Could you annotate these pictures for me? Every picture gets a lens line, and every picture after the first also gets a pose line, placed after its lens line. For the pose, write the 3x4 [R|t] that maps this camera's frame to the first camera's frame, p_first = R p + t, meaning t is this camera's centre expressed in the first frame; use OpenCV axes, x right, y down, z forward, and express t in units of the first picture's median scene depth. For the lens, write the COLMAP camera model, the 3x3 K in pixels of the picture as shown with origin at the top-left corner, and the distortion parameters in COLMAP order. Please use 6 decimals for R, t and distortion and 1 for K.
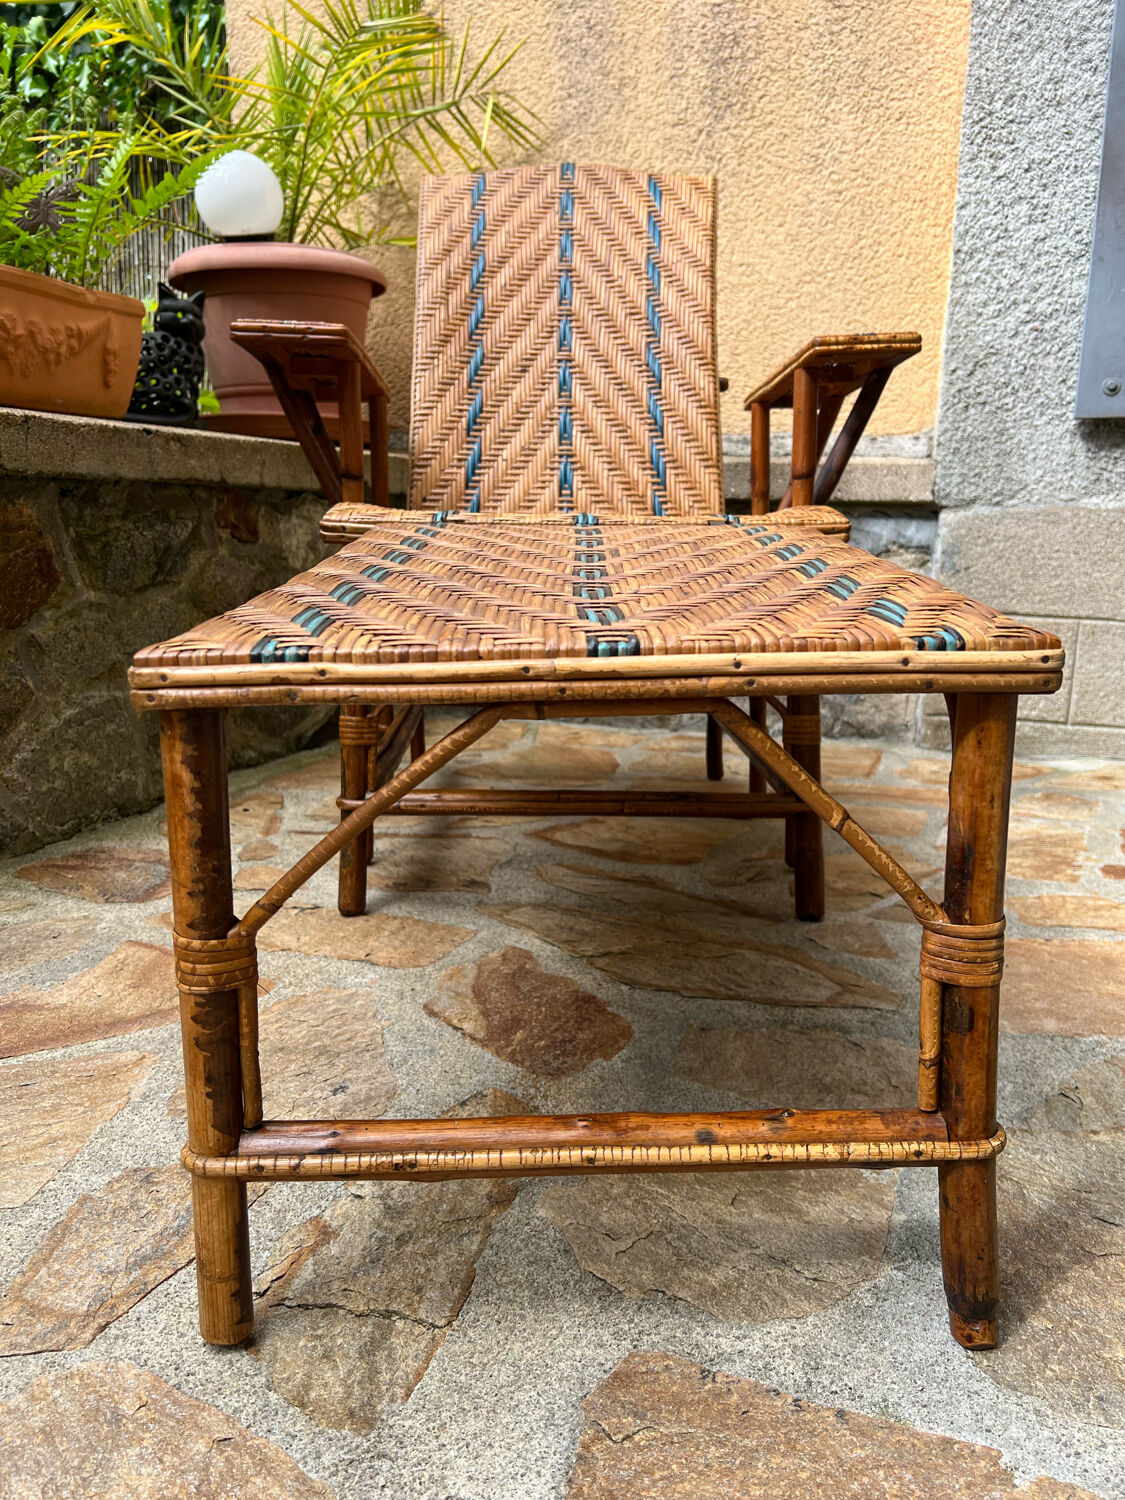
lens RADIAL K [[1147.7, 0, 560.8], [0, 1147.7, 761.0], [0, 0, 1]] dist [0.043549, -0.055604]
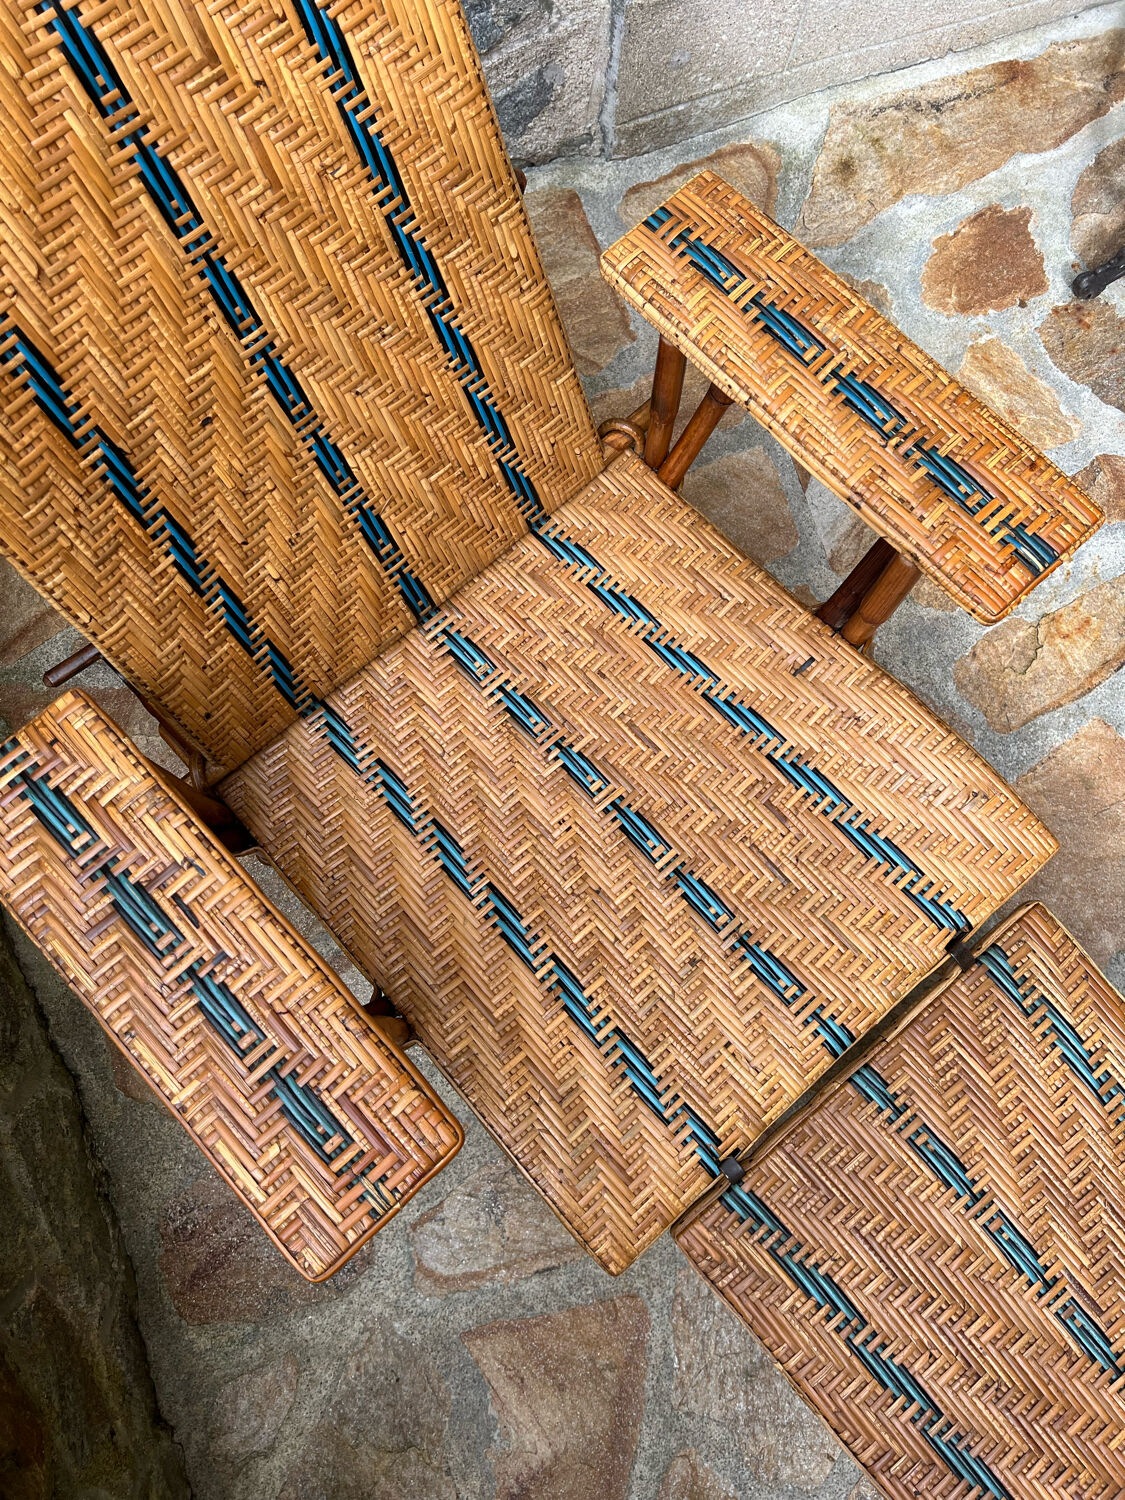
lens RADIAL K [[1147.7, 0, 568.1], [0, 1147.7, 751.5], [0, 0, 1]] dist [0.043549, -0.055604]
pose [[0.752868, -0.639767, 0.154558, -0.071769], [0.110914, 0.354795, 0.928342, -0.639547], [-0.648759, -0.681776, 0.338073, 0.582984]]
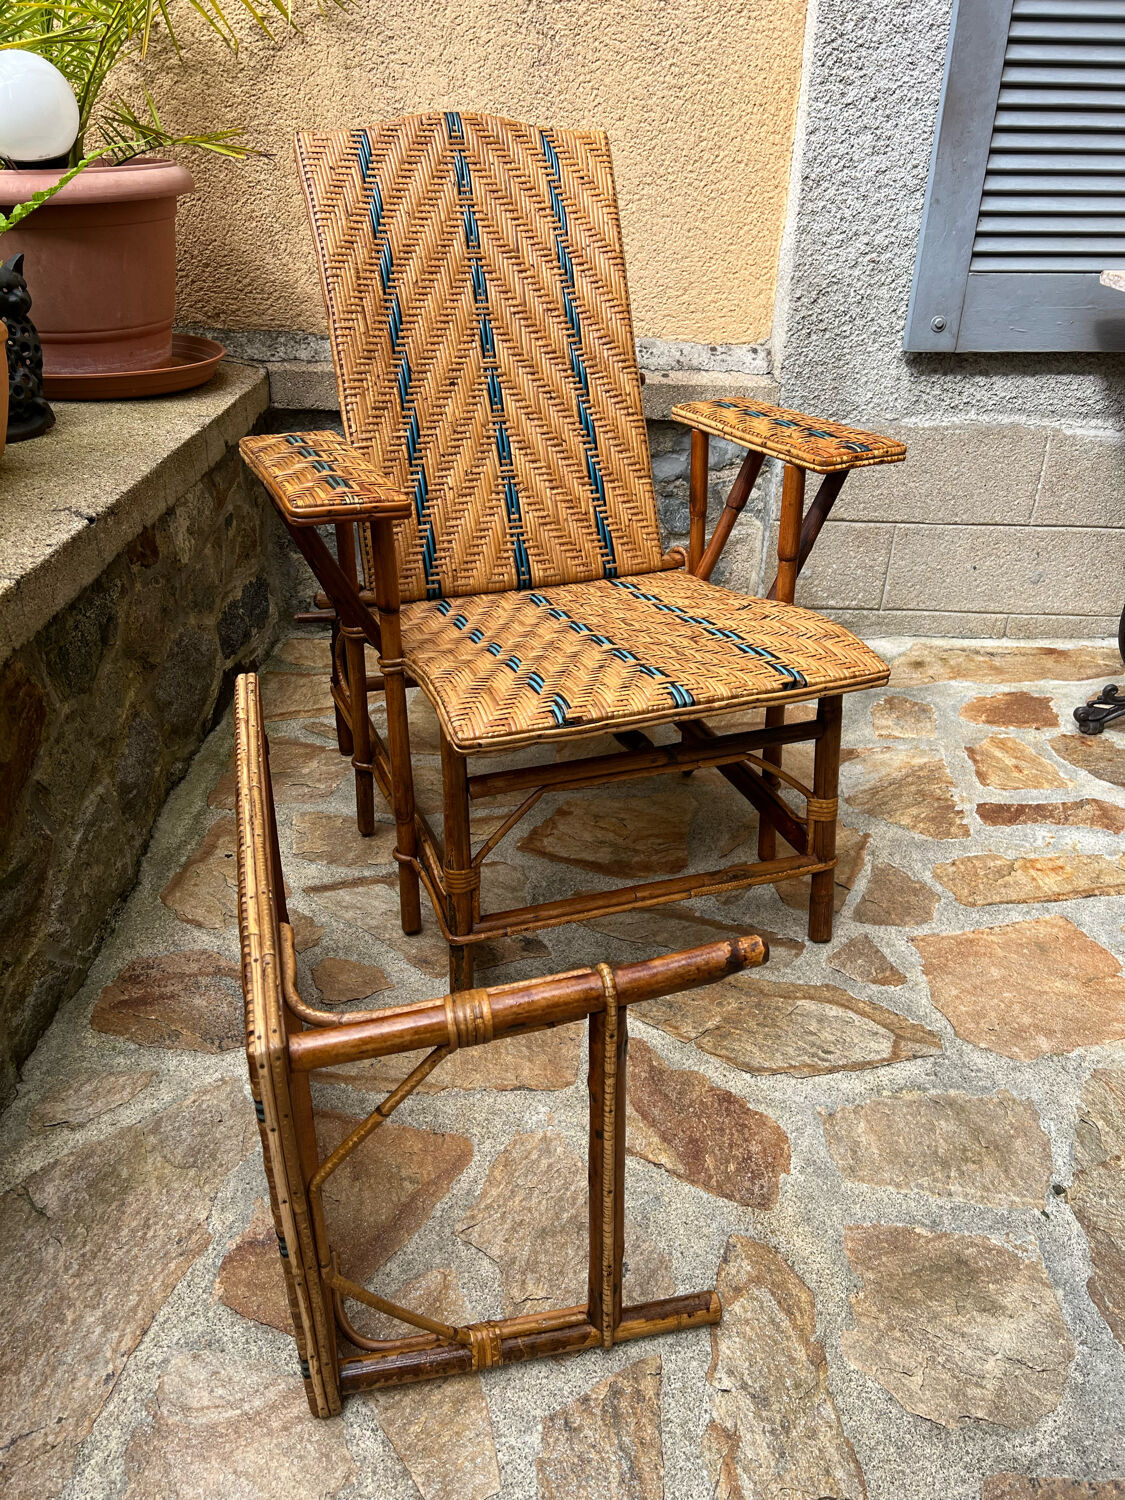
lens RADIAL K [[1147.7, 0, 551.6], [0, 1147.7, 746.7], [0, 0, 1]] dist [0.043549, -0.055604]
pose [[0.945431, -0.160498, 0.283551, -0.247451], [0.070412, 0.950338, 0.303149, -0.300934], [-0.318124, -0.266641, 0.909780, 0.011712]]
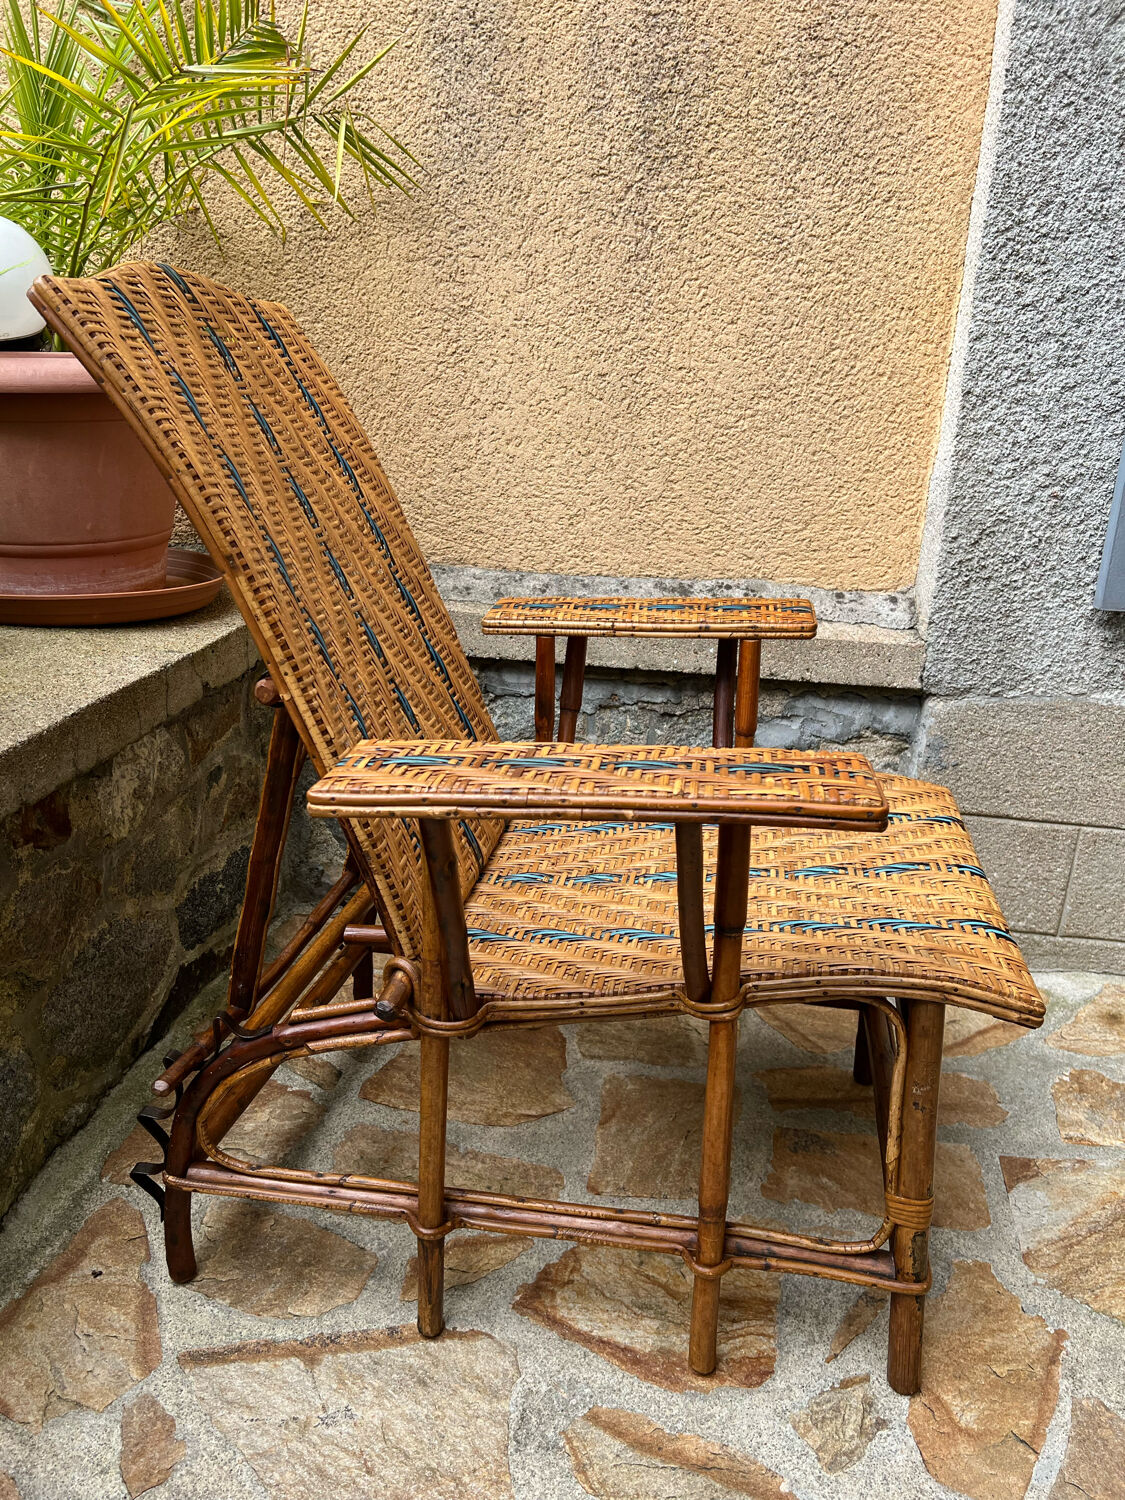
lens RADIAL K [[1147.7, 0, 550.8], [0, 1147.7, 752.5], [0, 0, 1]] dist [0.043549, -0.055604]
pose [[0.977661, -0.051238, 0.203846, -0.117362], [0.026345, 0.992056, 0.123009, -0.312571], [-0.208529, -0.114891, 0.971244, 0.268512]]
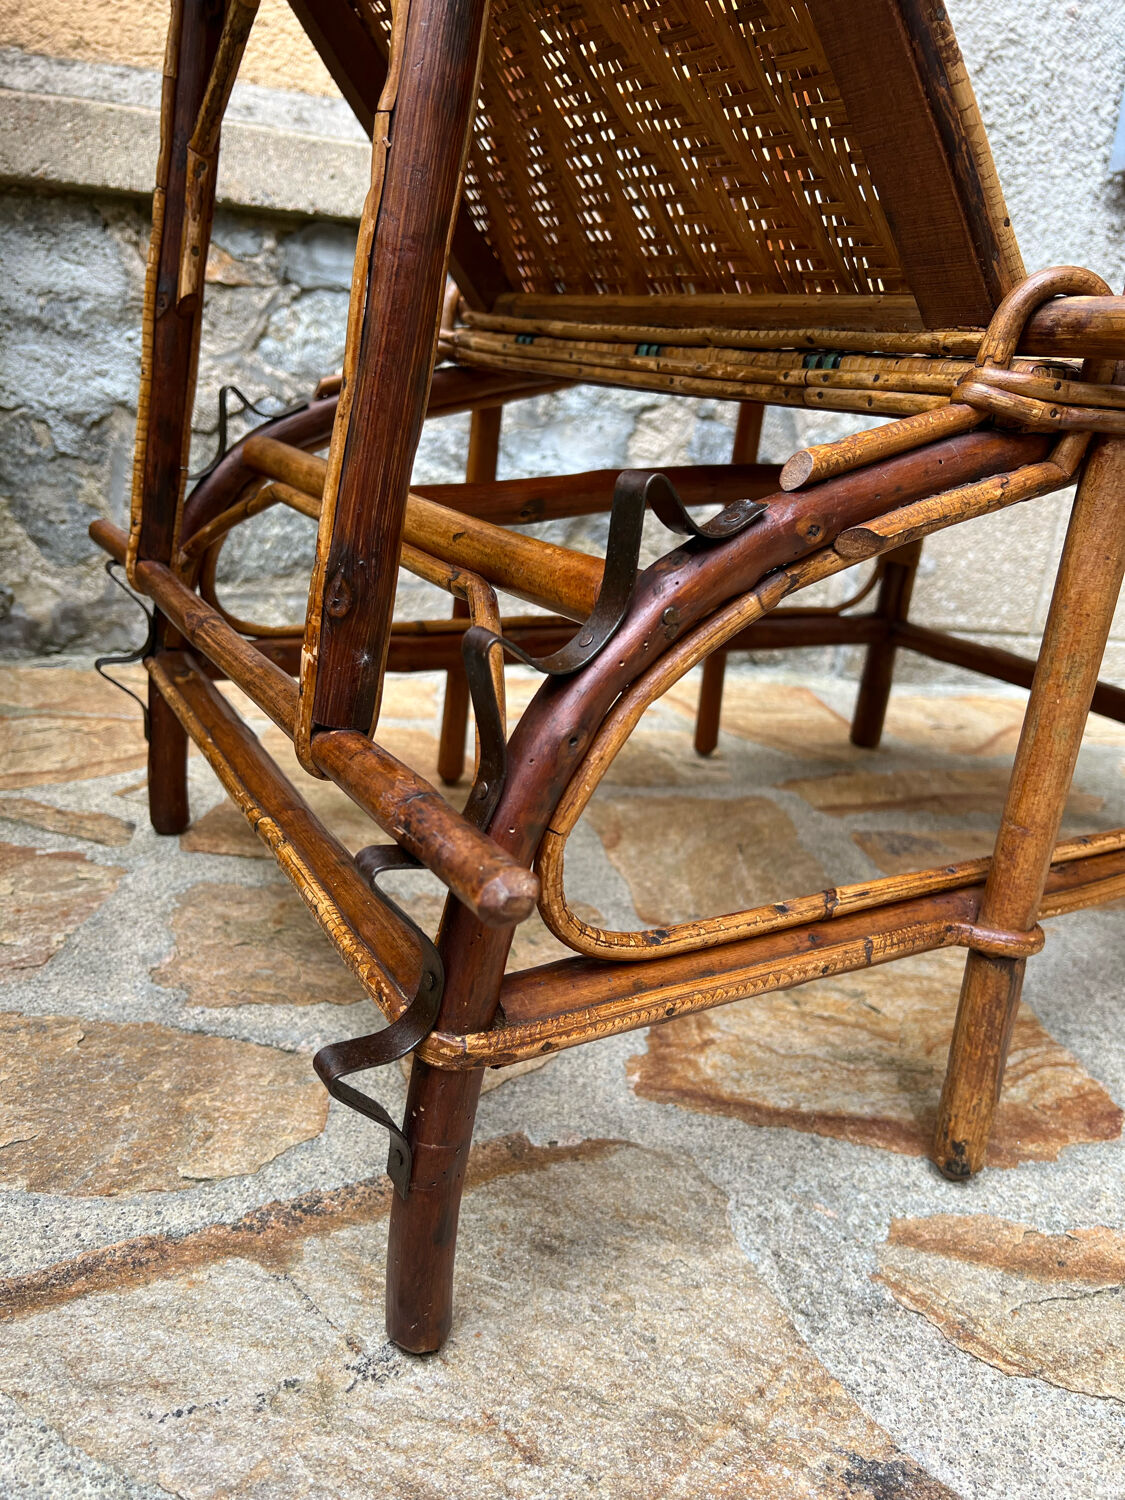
lens RADIAL K [[1147.7, 0, 562.9], [0, 1147.7, 761.7], [0, 0, 1]] dist [0.043549, -0.055604]
pose [[0.849998, -0.112271, 0.514683, -0.194539], [0.034645, 0.986824, 0.158047, -0.085083], [-0.525645, -0.116508, 0.842688, 0.590993]]
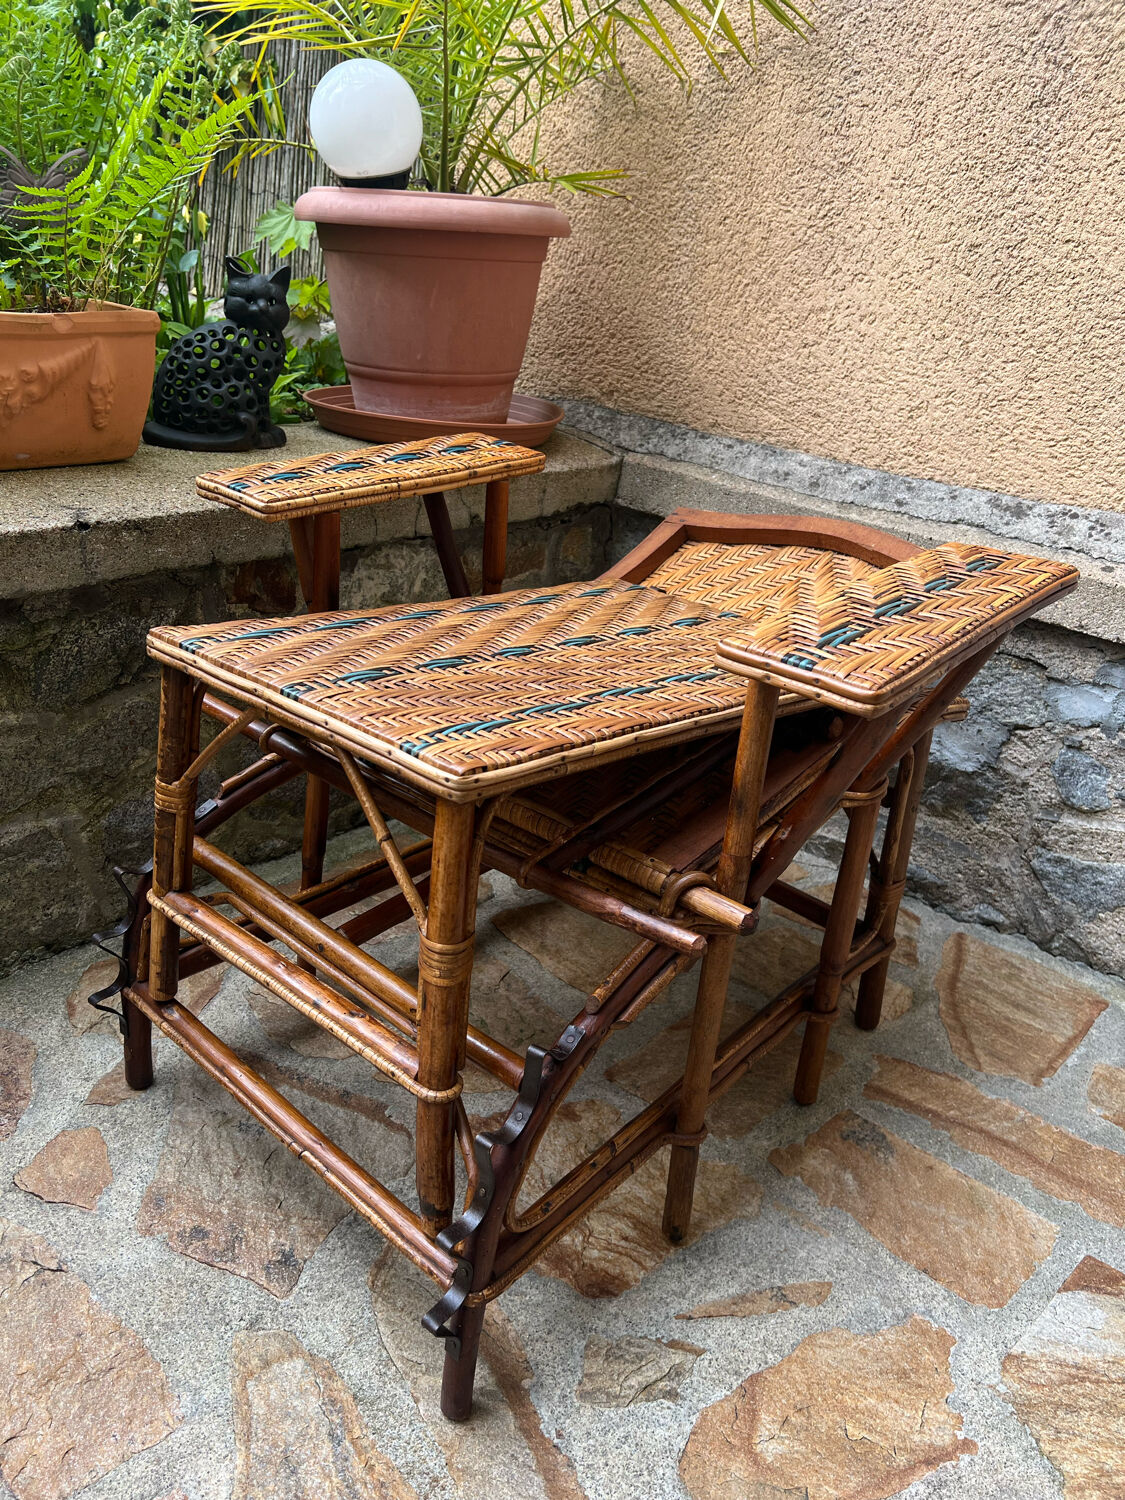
lens RADIAL K [[1147.7, 0, 554.0], [0, 1147.7, 754.7], [0, 0, 1]] dist [0.043549, -0.055604]
pose [[0.922811, 0.212806, -0.321145, 0.185379], [-0.147342, 0.965171, 0.216182, -0.289535], [0.355965, -0.152177, 0.922026, 0.299187]]
